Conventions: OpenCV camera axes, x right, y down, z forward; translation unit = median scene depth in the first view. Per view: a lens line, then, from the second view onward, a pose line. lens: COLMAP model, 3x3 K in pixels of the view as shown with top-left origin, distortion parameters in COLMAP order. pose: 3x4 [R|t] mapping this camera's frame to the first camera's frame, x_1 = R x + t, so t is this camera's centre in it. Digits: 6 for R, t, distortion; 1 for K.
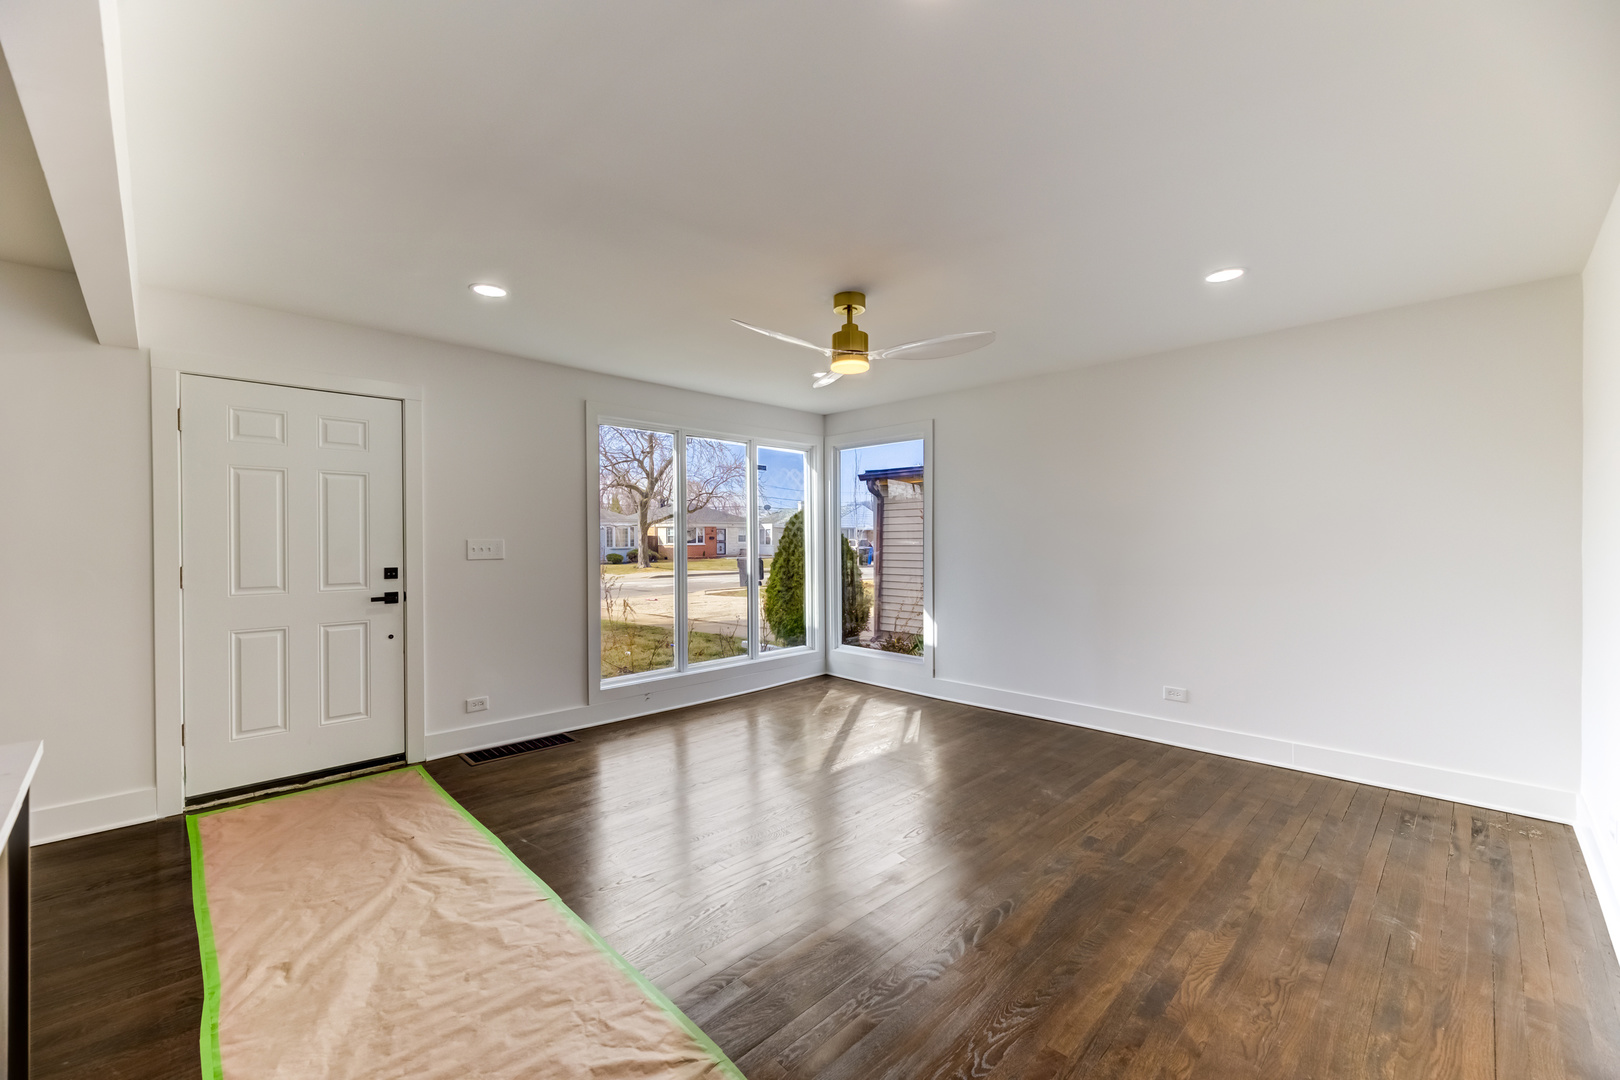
lens RADIAL K [[652.5, 0, 805.8], [0, 652.5, 539.3], [0, 0, 1]] dist [-0.001398, -0.000050]
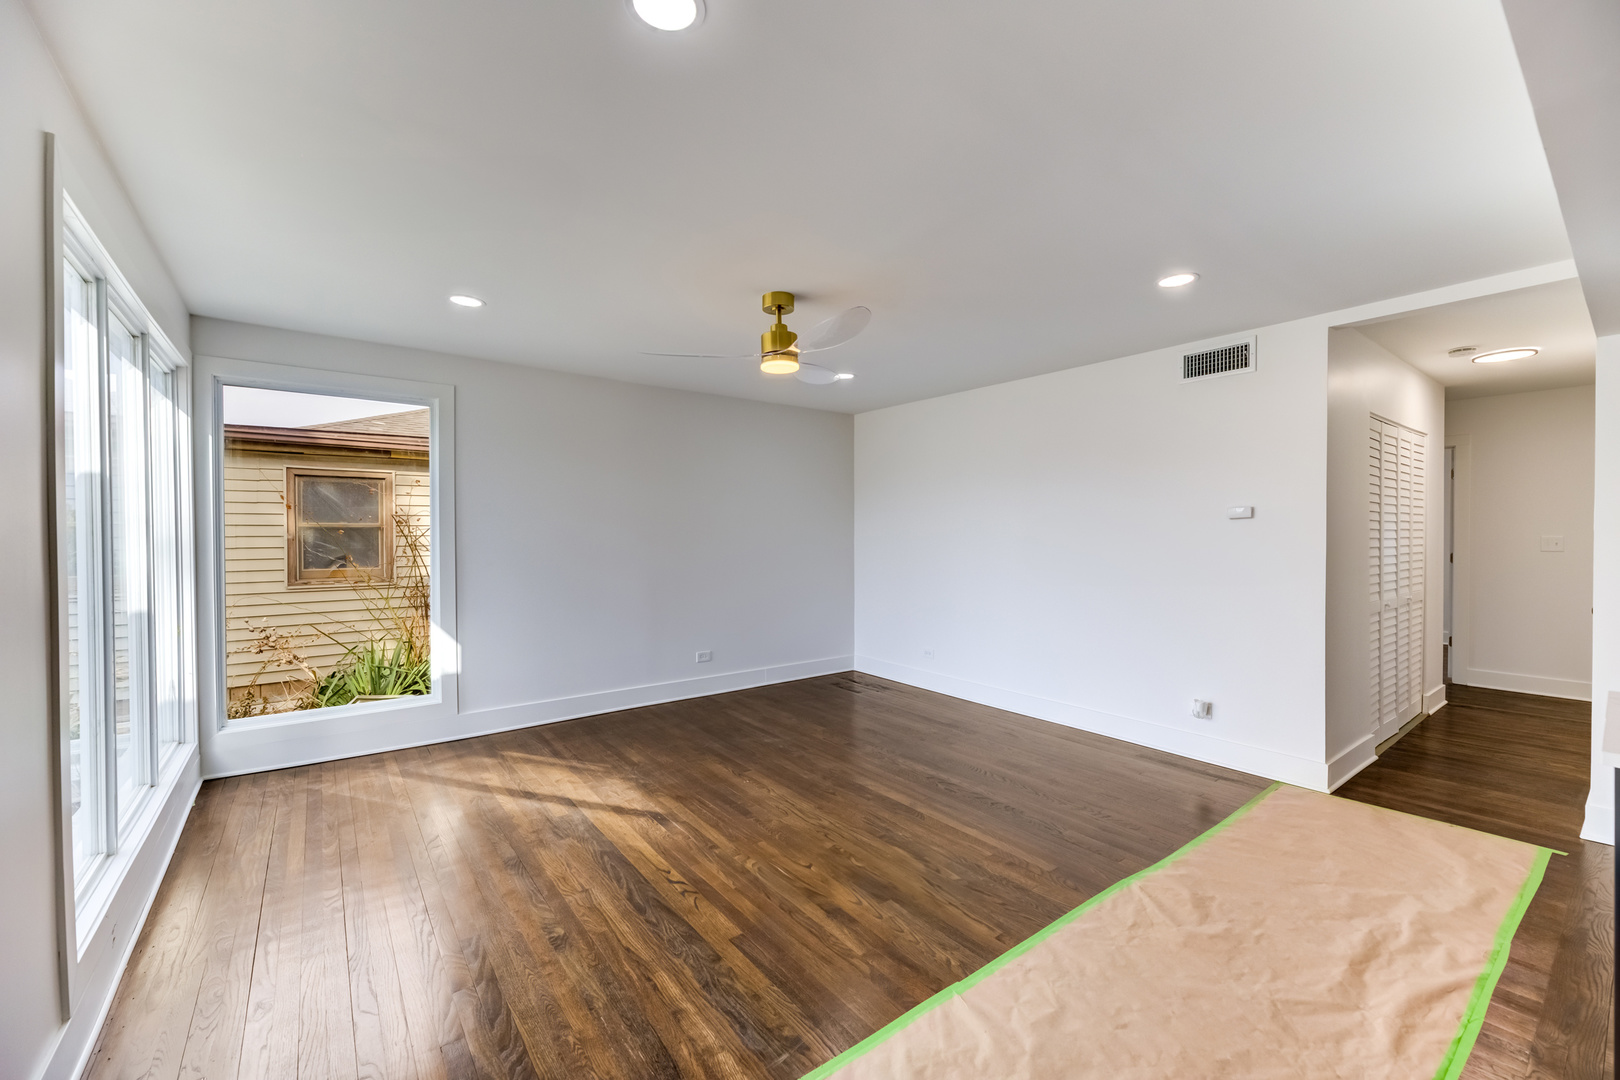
lens RADIAL K [[652.5, 0, 805.8], [0, 652.5, 539.3], [0, 0, 1]] dist [-0.001398, -0.000050]
pose [[0.123099, -0.003328, 0.992389, -0.768923], [0.001861, 0.999993, 0.003123, -0.001329], [-0.992393, 0.001462, 0.123105, 0.694277]]
